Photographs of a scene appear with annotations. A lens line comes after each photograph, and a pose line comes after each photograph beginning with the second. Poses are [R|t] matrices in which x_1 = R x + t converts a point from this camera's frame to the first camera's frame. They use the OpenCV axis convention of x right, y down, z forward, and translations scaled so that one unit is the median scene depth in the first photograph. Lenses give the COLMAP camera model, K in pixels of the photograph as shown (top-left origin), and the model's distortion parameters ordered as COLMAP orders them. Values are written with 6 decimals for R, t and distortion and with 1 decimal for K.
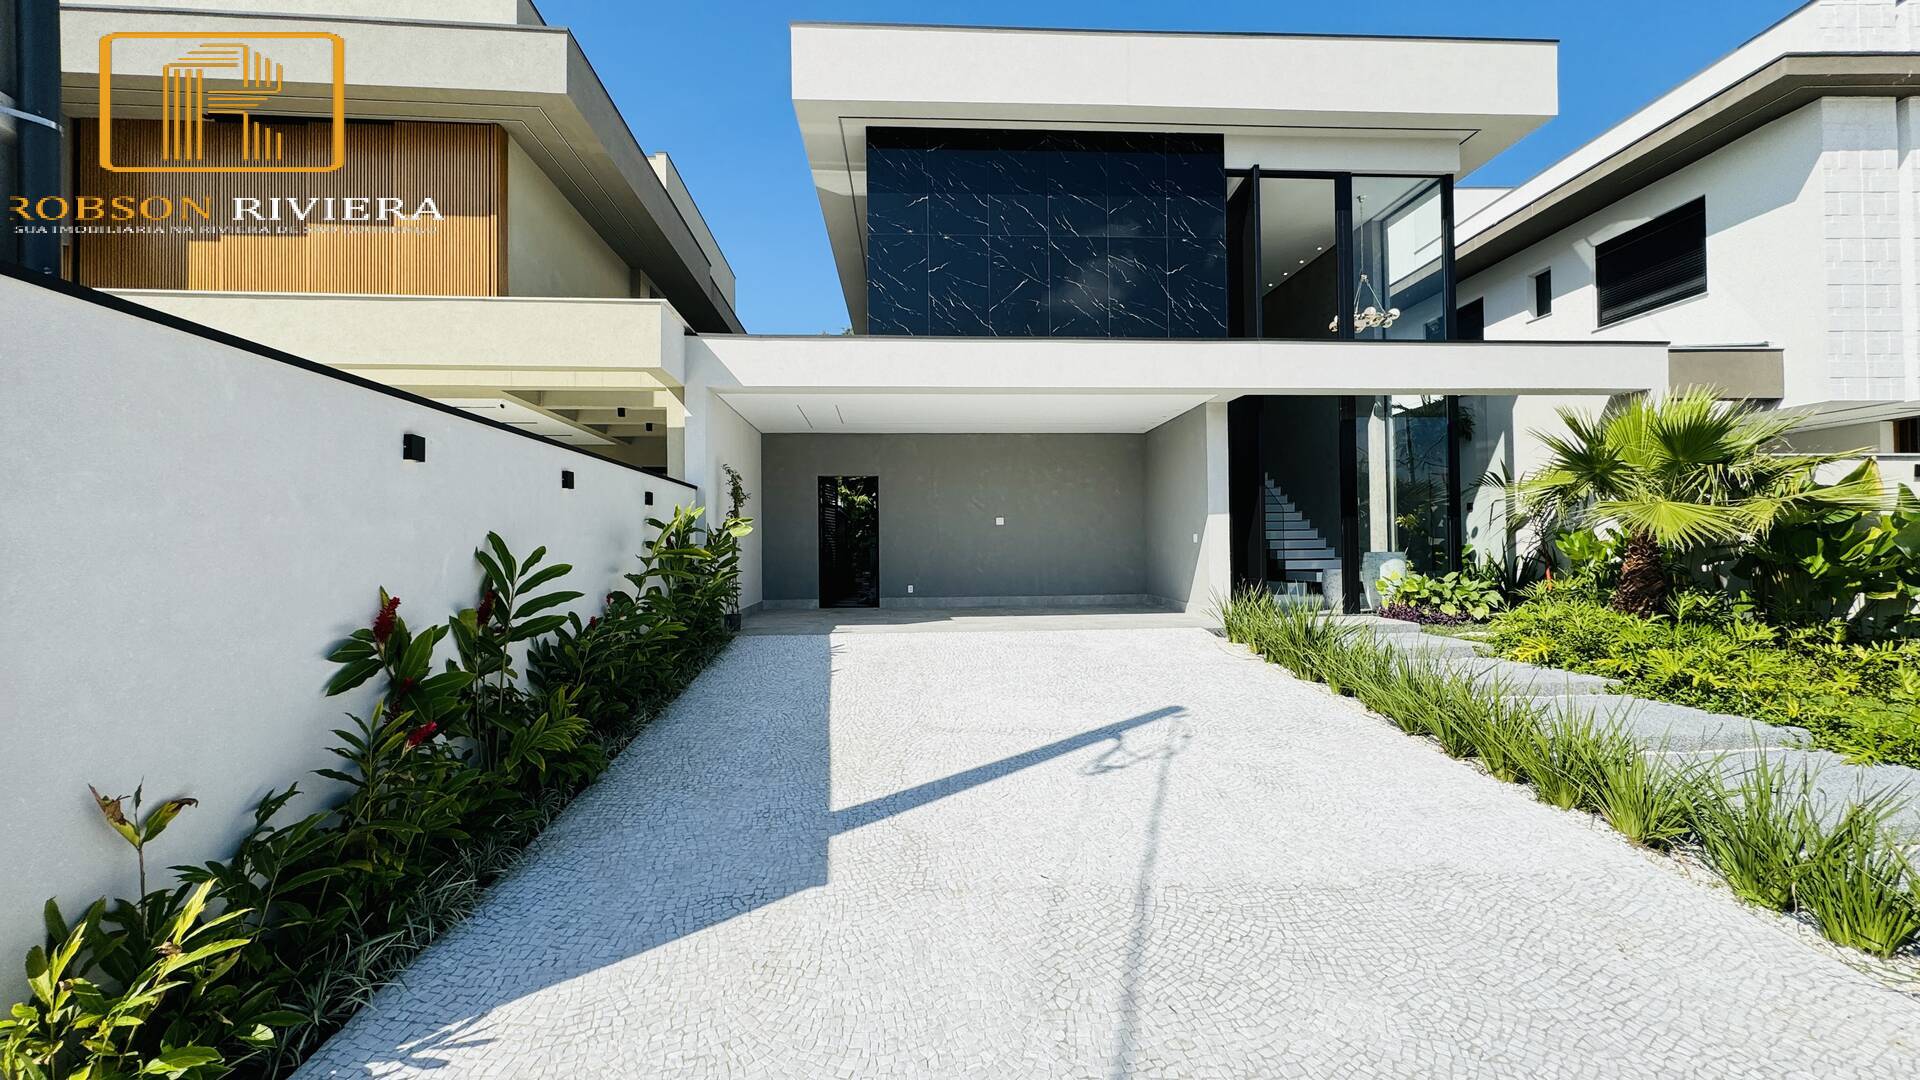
lens RADIAL K [[765.6, 0, 960.0], [0, 765.6, 540.0], [0, 0, 1]] dist [-0.001754, 0.000349]
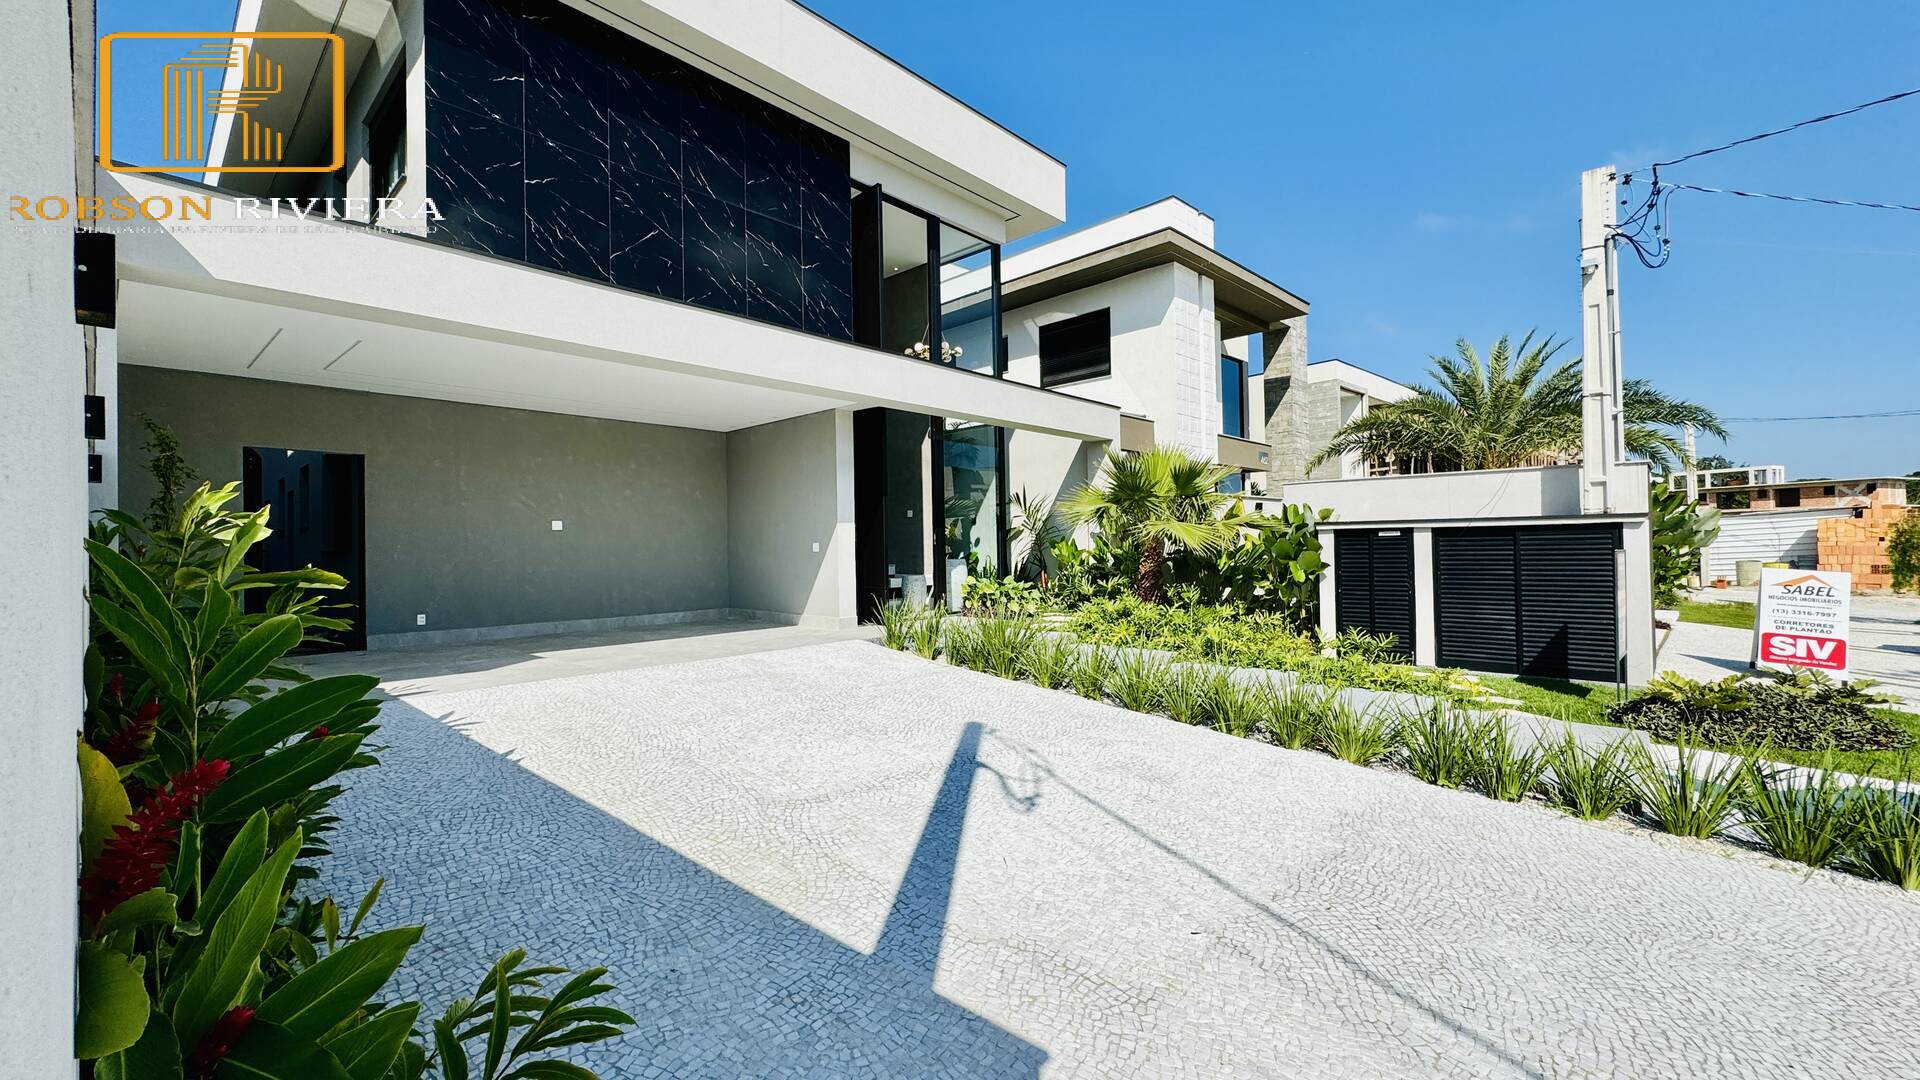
lens RADIAL K [[765.6, 0, 960.0], [0, 765.6, 540.0], [0, 0, 1]] dist [-0.001754, 0.000349]
pose [[0.718776, 0.005861, 0.695217, -0.242011], [0.000123, 0.999963, -0.008557, -0.003590], [-0.695242, 0.006236, 0.718749, 0.186951]]
